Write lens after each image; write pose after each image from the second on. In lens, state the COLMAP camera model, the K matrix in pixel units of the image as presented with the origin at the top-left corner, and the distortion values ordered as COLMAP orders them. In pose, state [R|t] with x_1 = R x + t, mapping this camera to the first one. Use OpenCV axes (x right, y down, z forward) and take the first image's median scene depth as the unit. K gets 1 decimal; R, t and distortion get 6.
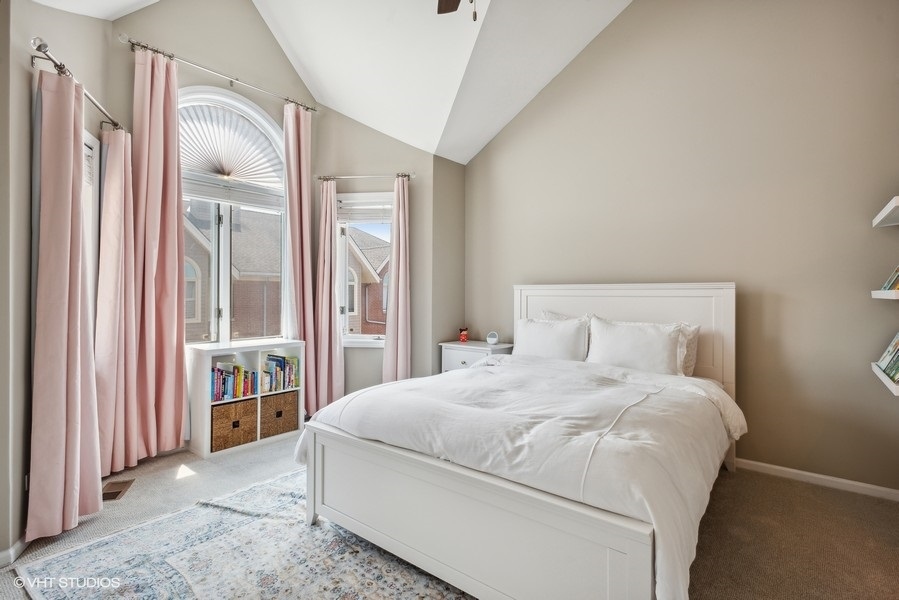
lens RADIAL K [[443.7, 0, 450.0], [0, 443.7, 284.6], [0, 0, 1]] dist [0.001588, -0.000423]
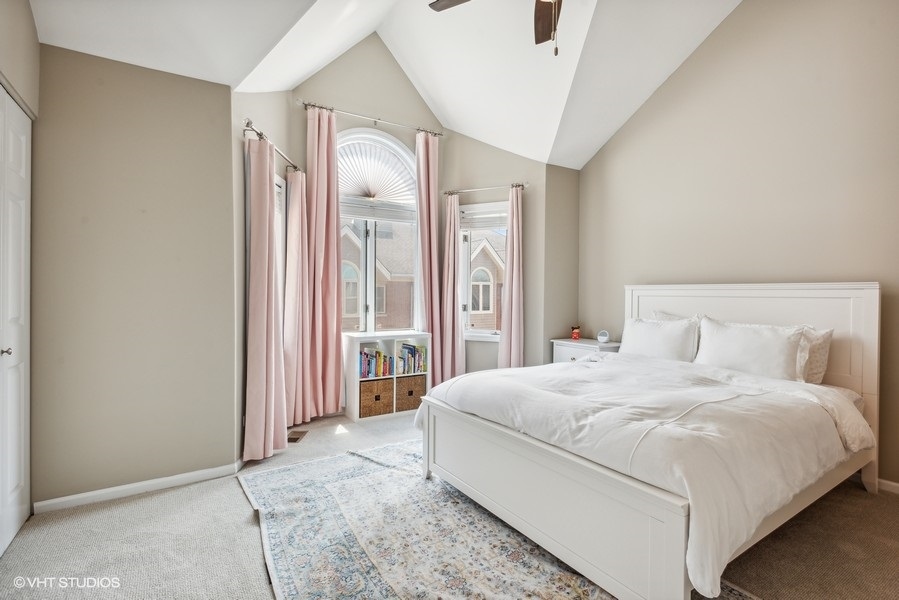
lens RADIAL K [[443.7, 0, 450.0], [0, 443.7, 284.6], [0, 0, 1]] dist [0.001588, -0.000423]
pose [[0.947246, -0.003330, -0.320490, 0.116408], [0.003518, 0.999994, 0.000007, -0.002653], [0.320488, -0.001134, 0.947252, -0.121004]]
